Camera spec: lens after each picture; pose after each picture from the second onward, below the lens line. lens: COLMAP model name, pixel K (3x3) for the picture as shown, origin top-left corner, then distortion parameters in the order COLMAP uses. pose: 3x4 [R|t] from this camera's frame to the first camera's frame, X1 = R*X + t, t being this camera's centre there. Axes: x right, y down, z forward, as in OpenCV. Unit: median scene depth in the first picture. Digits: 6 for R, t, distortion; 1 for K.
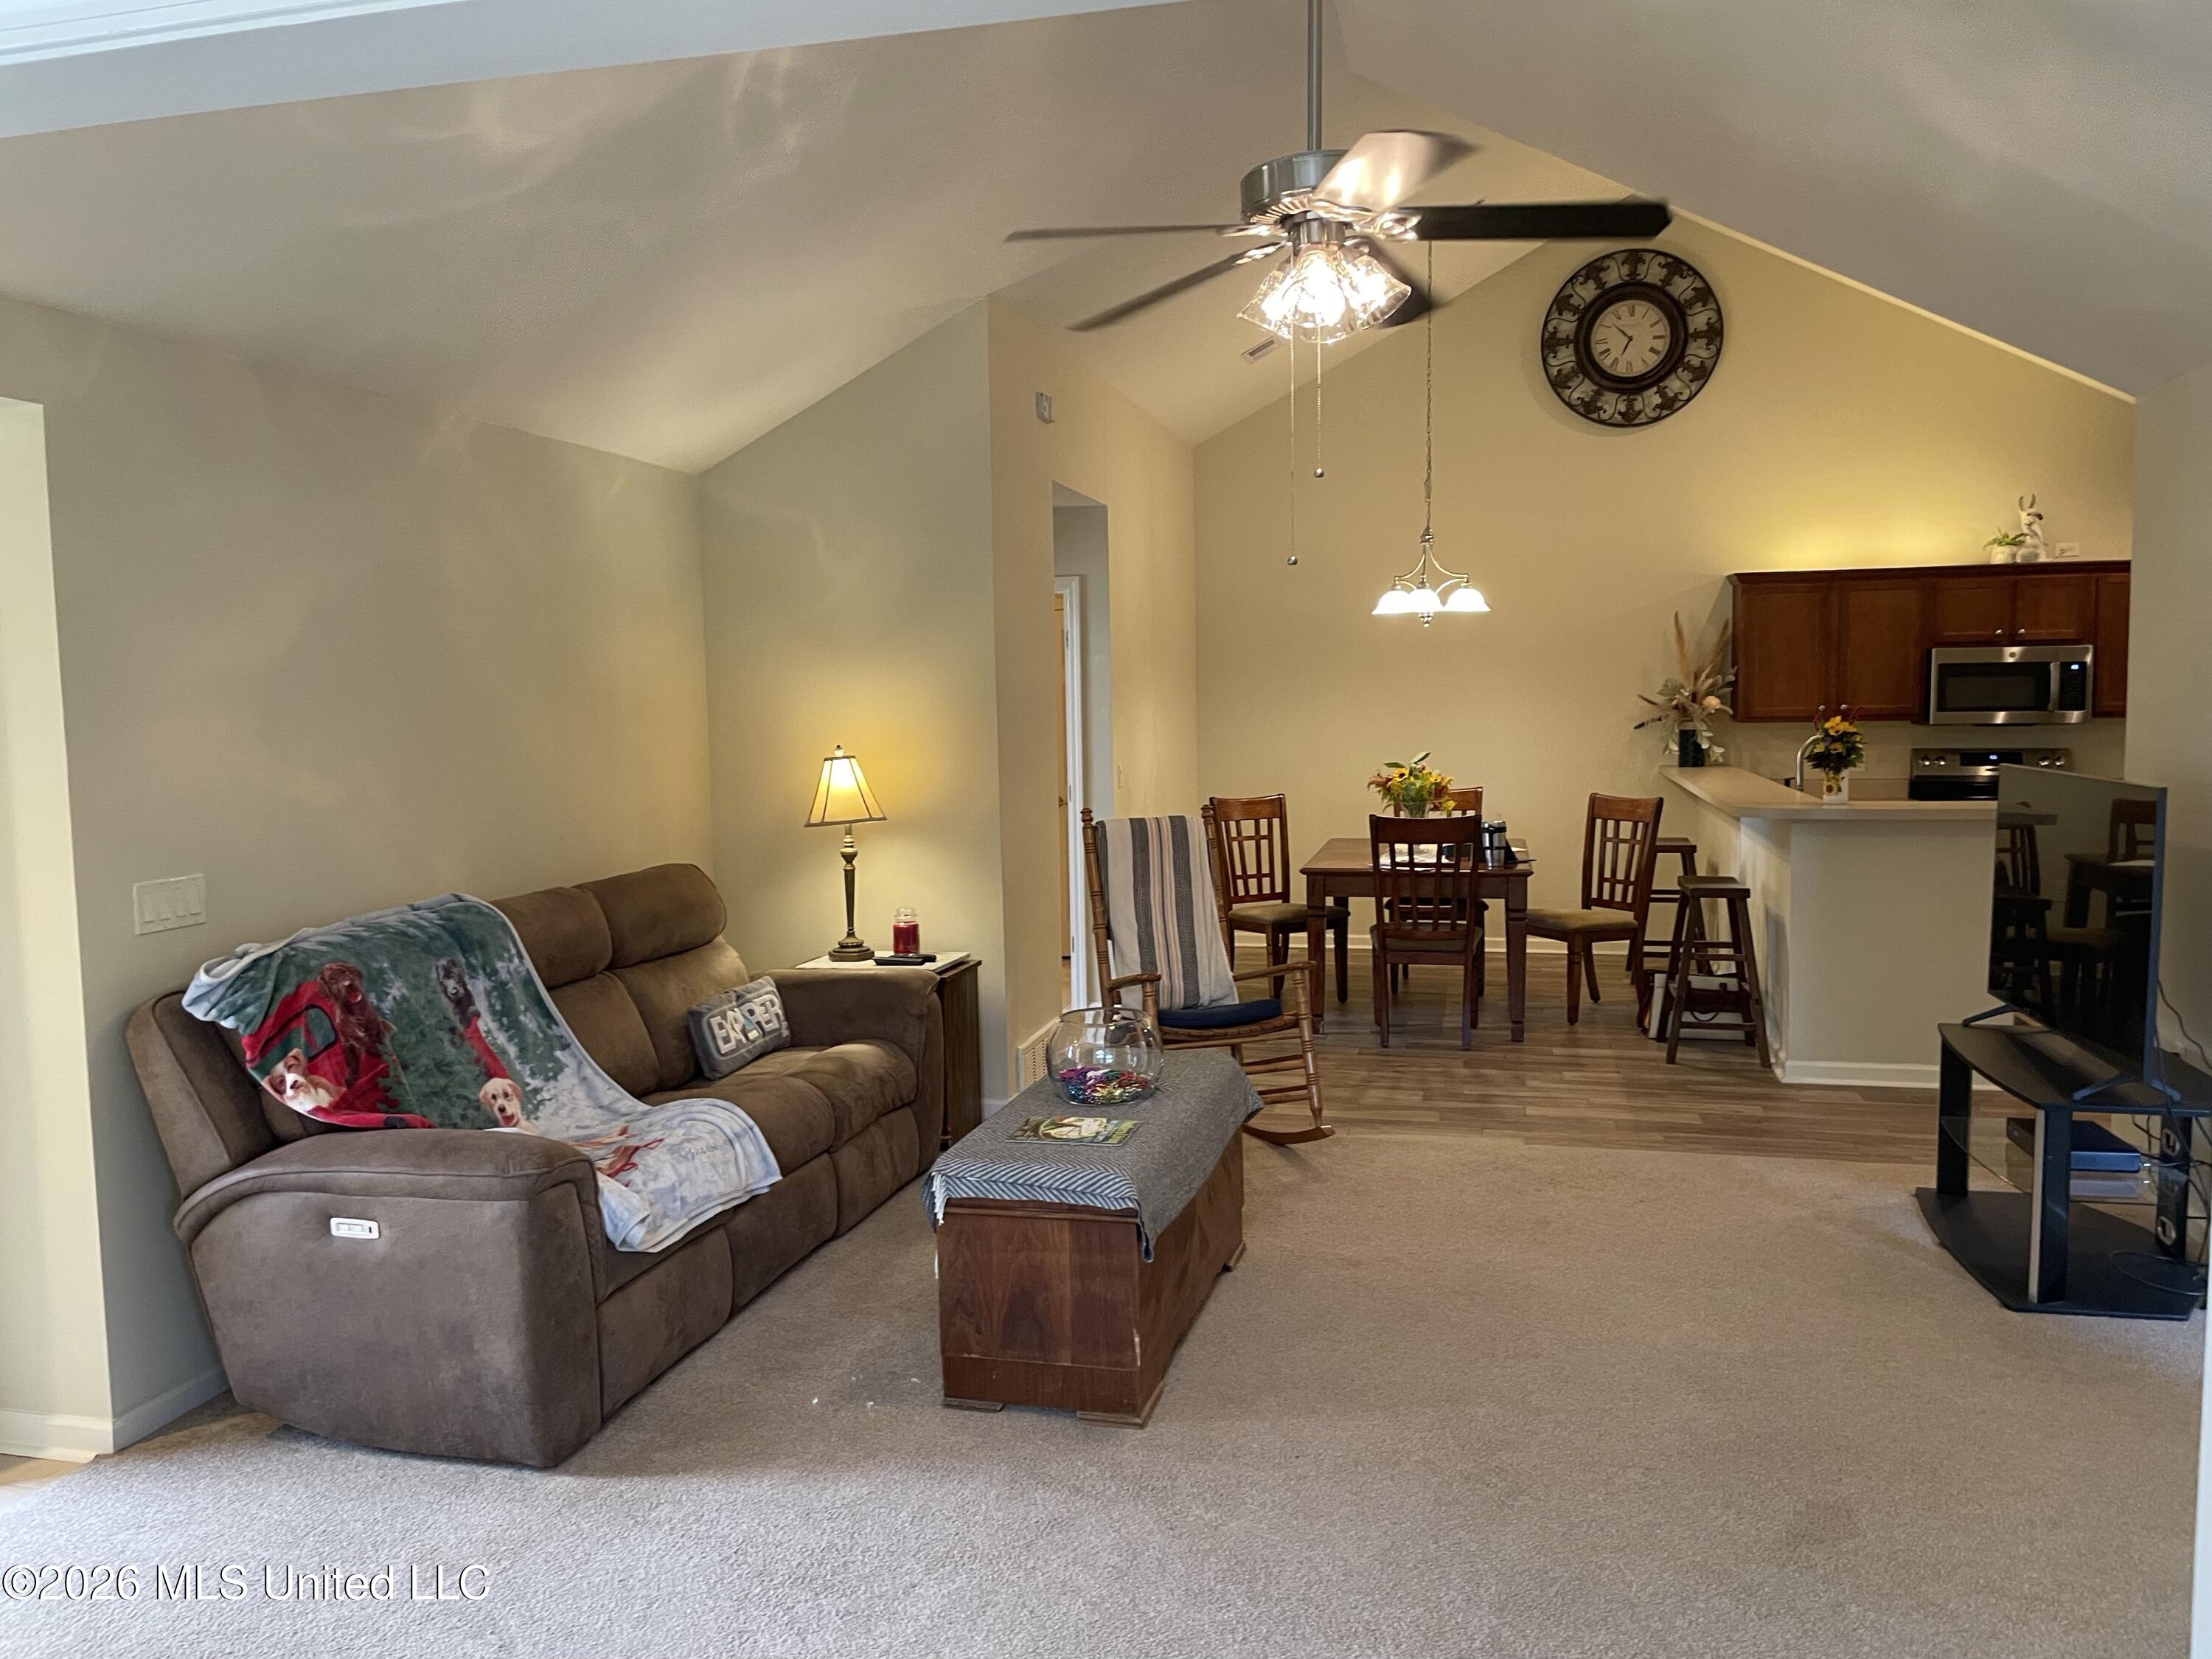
lens RADIAL K [[1678.7, 0, 1106.0], [0, 1678.7, 829.5], [0, 0, 1]] dist [0.103595, -0.144554]
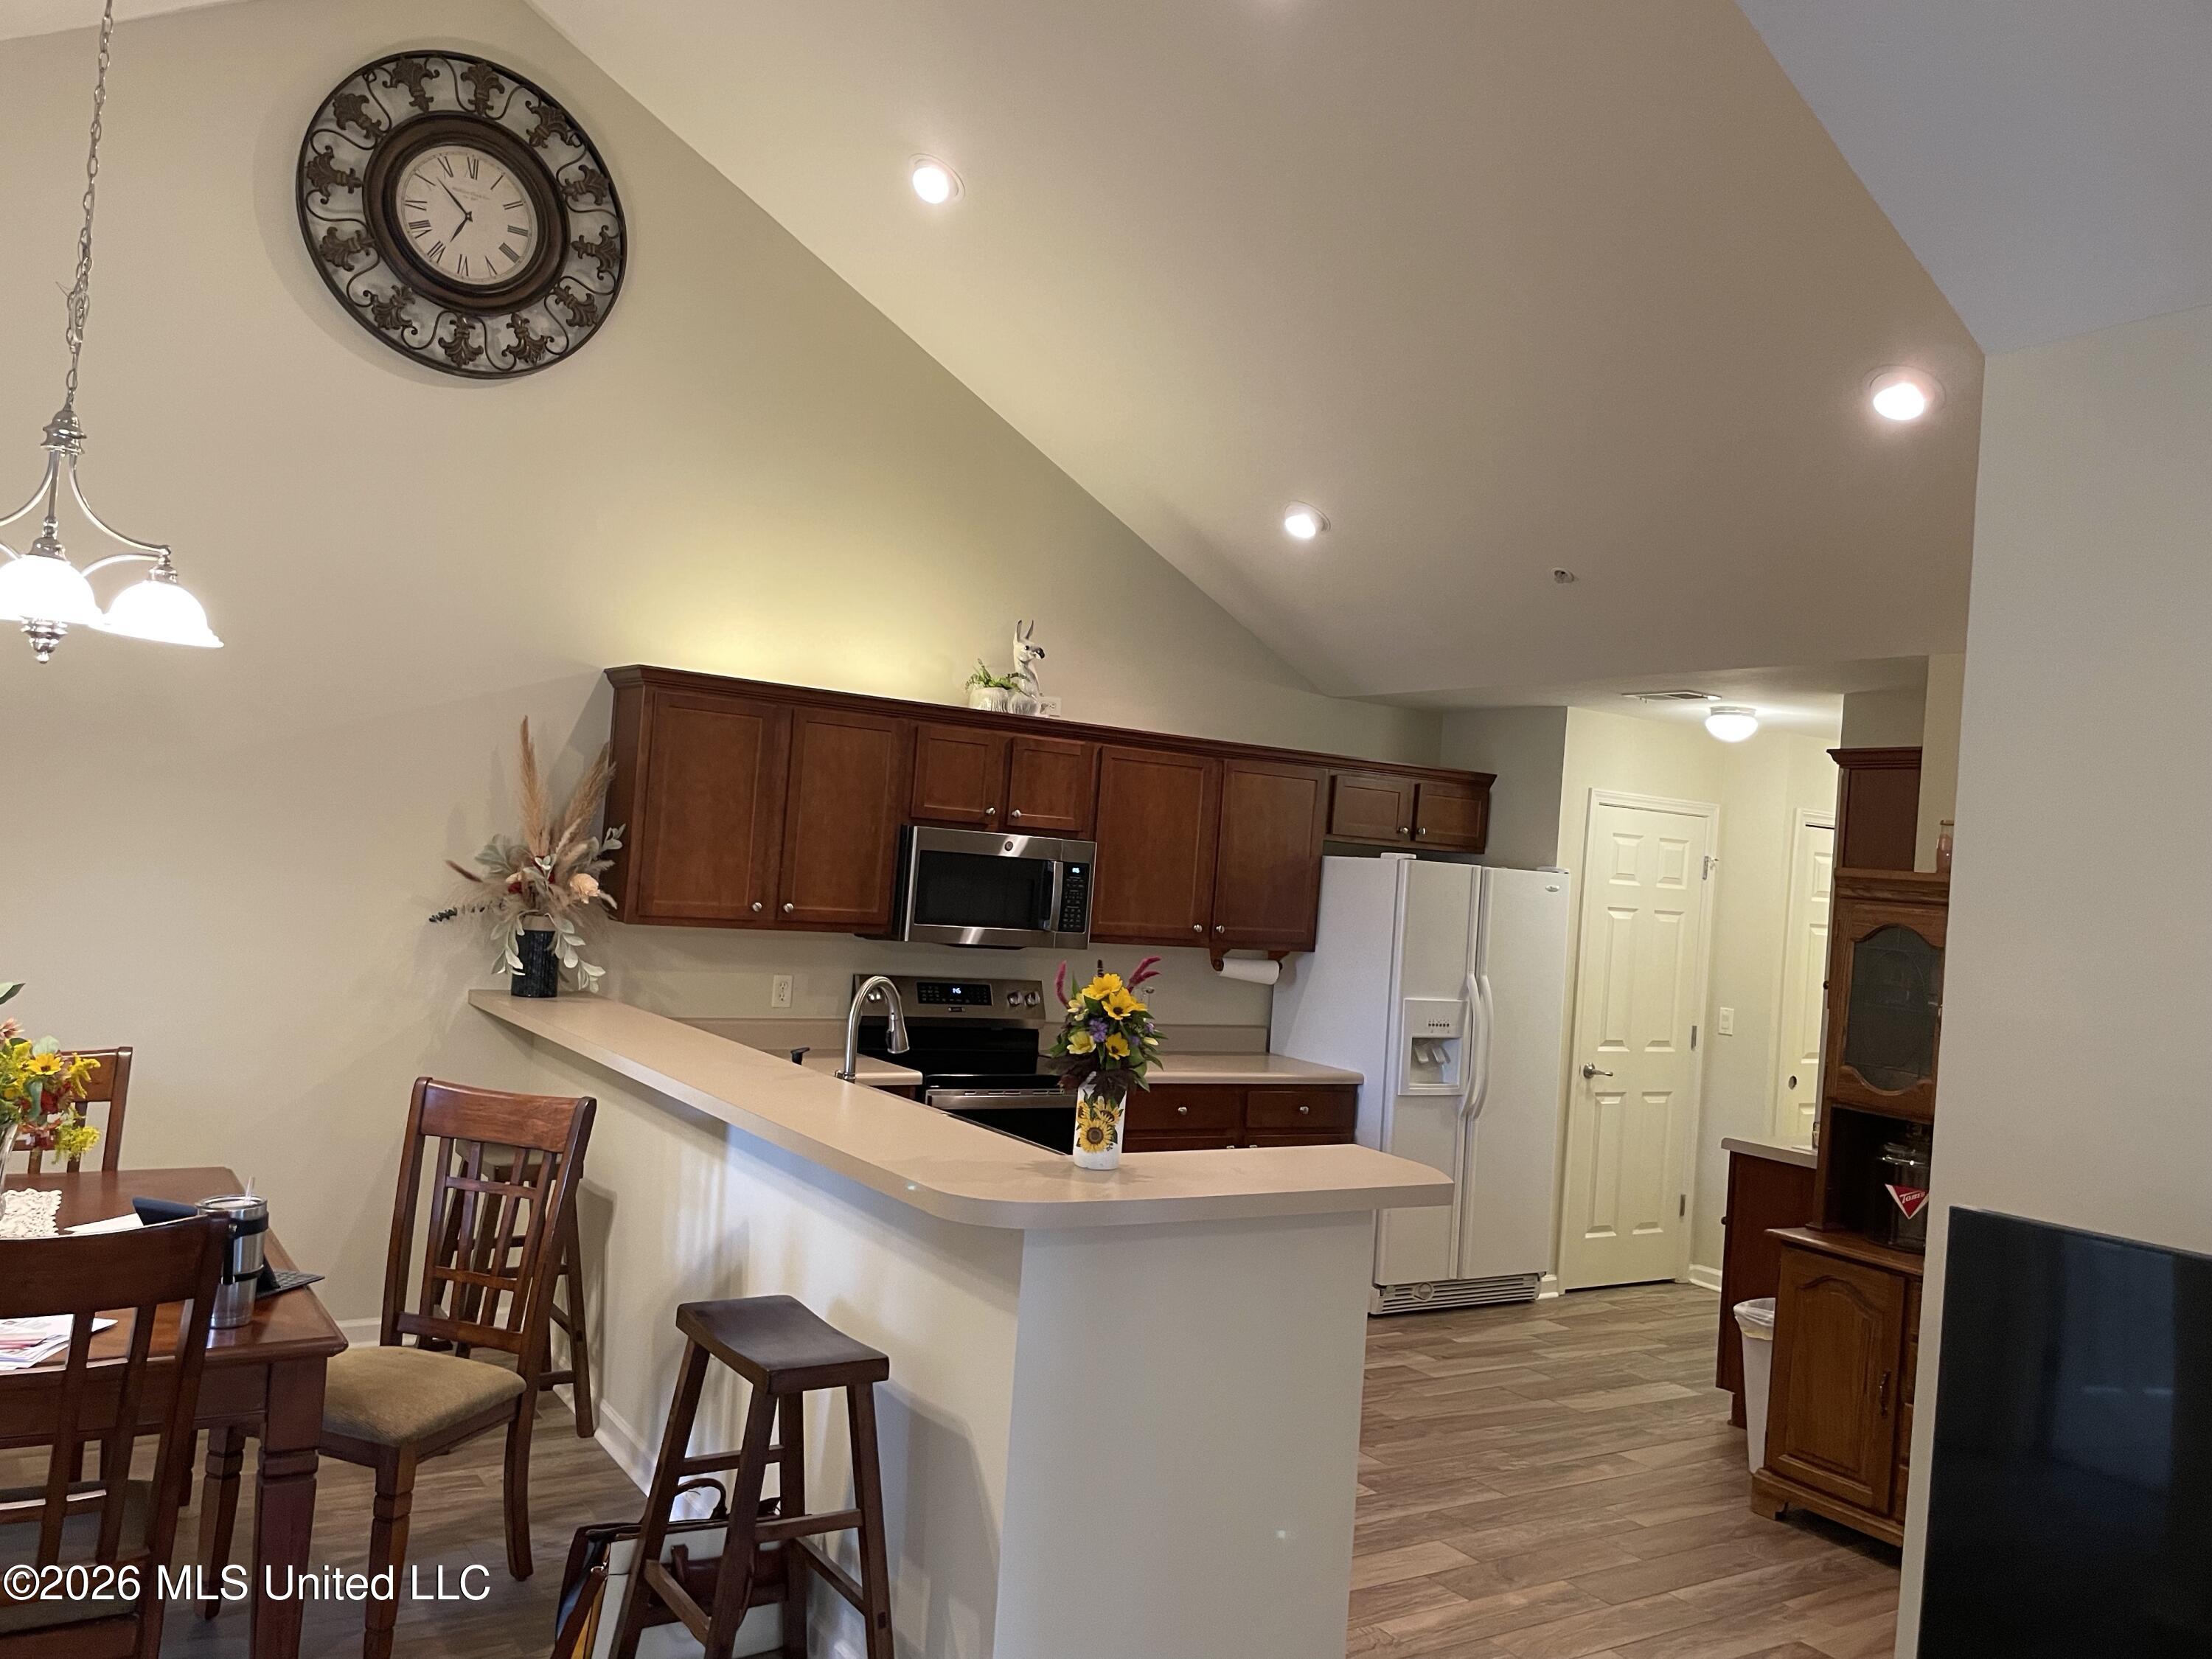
lens RADIAL K [[1678.7, 0, 1106.0], [0, 1678.7, 829.5], [0, 0, 1]] dist [0.103595, -0.144554]
pose [[0.686698, 0.083455, 0.722137, 0.067959], [-0.023472, 0.995416, -0.092717, -0.044894], [-0.726564, 0.046718, 0.685509, 0.485469]]
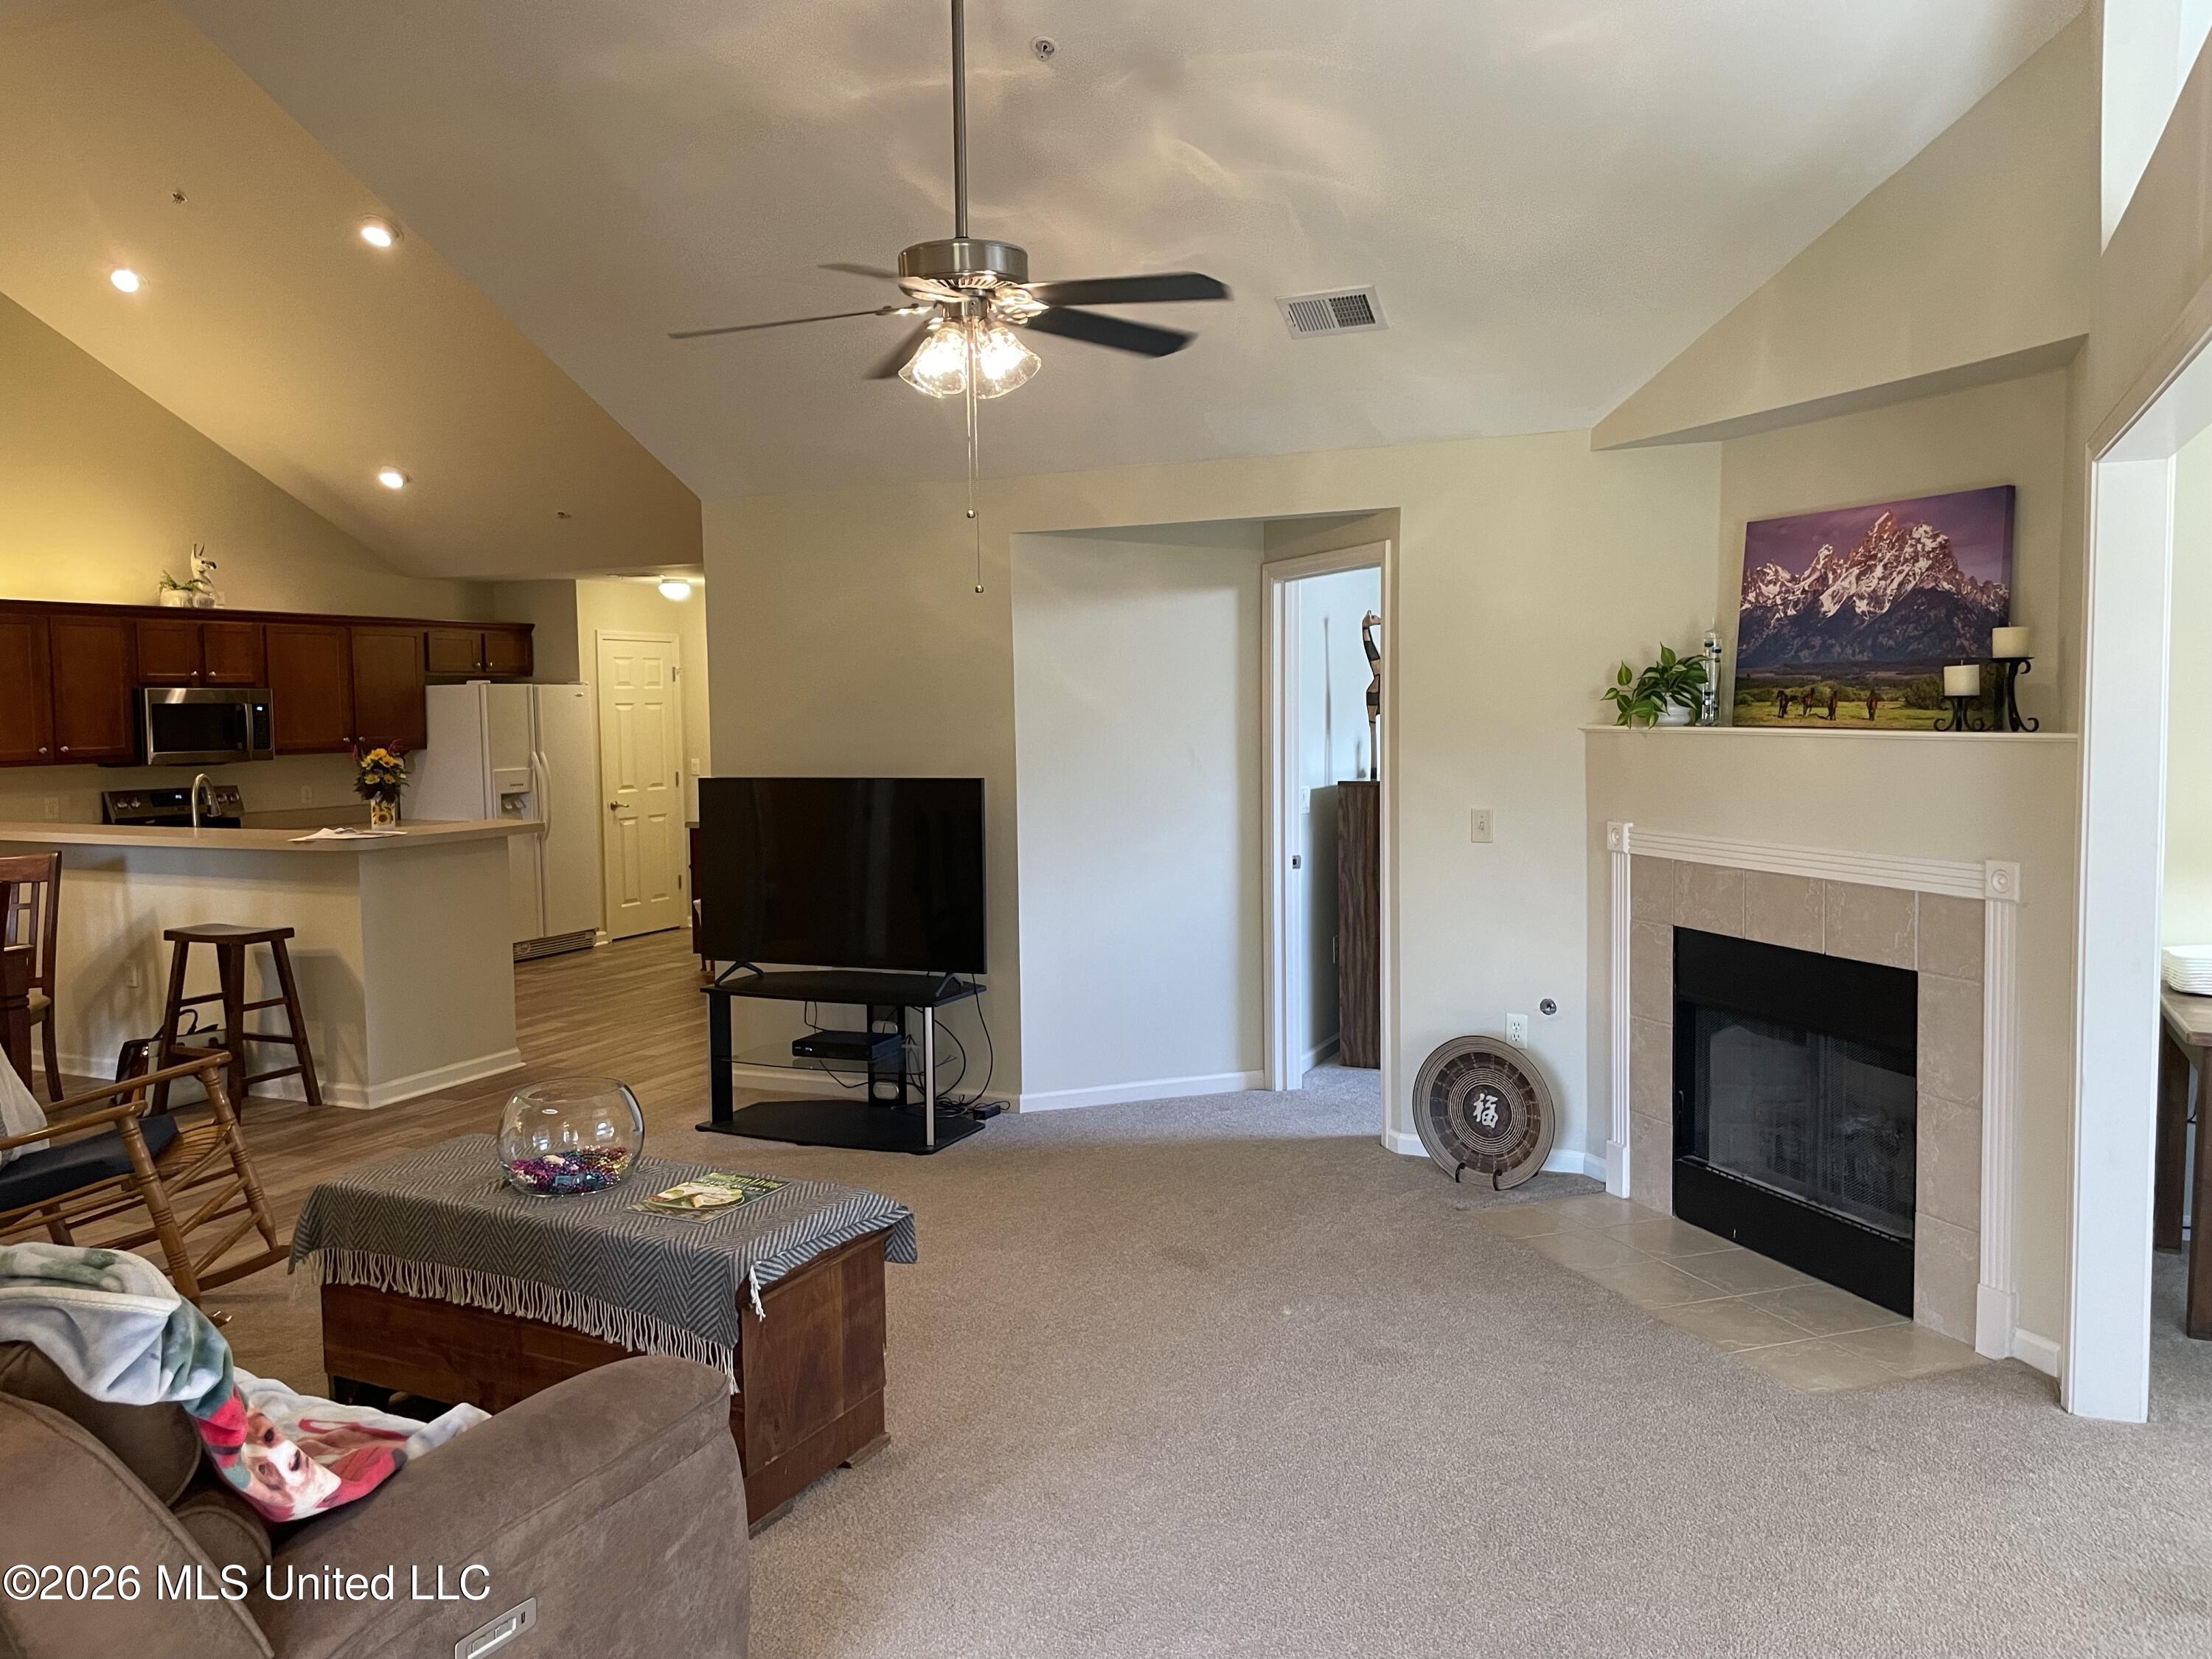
lens RADIAL K [[1668.9, 0, 1124.9], [0, 1668.9, 824.0], [0, 0, 1]] dist [0.088004, -0.140884]
pose [[0.193635, -0.058620, 0.979321, -0.353714], [0.093634, 0.994761, 0.041030, -0.014385], [-0.976595, 0.083753, 0.198109, 0.248602]]
